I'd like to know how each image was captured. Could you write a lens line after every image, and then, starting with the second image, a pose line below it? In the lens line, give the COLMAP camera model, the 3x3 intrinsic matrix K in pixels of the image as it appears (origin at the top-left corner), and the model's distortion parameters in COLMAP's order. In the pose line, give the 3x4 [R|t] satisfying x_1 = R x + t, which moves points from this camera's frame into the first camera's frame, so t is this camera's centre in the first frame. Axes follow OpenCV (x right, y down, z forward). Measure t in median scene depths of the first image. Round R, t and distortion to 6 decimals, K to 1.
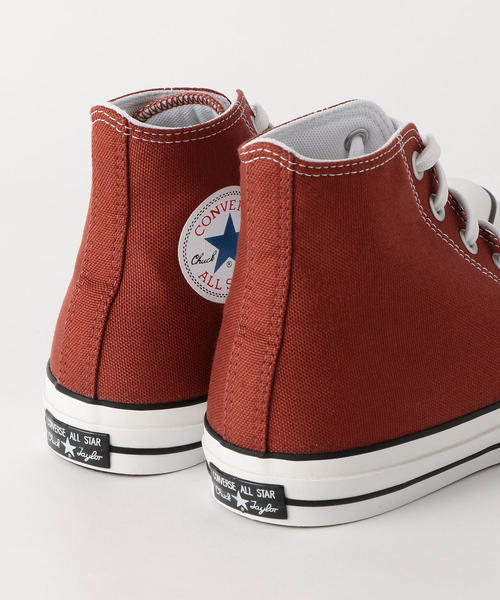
lens RADIAL K [[2332.7, 0, 248.9], [0, 2332.7, 300.9], [0, 0, 1]] dist [0.319027, 0.000000]
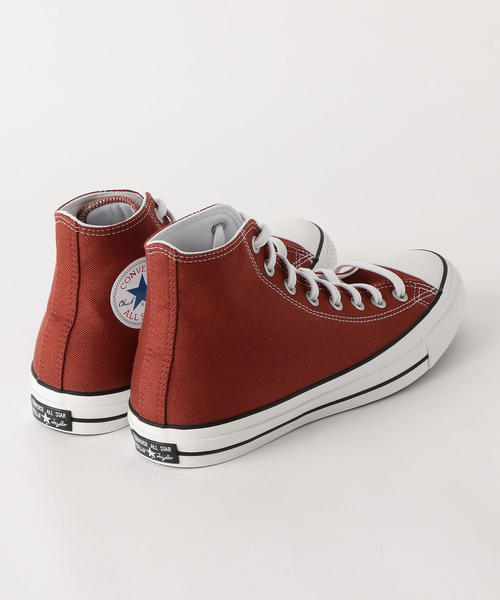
lens RADIAL K [[2332.7, 0, 250.6], [0, 2332.7, 299.1], [0, 0, 1]] dist [0.319027, 0.000000]
pose [[0.999680, -0.020794, 0.014394, 0.044043], [0.019704, 0.997203, 0.072091, -0.136876], [-0.015853, -0.071784, 0.997294, -0.628222]]
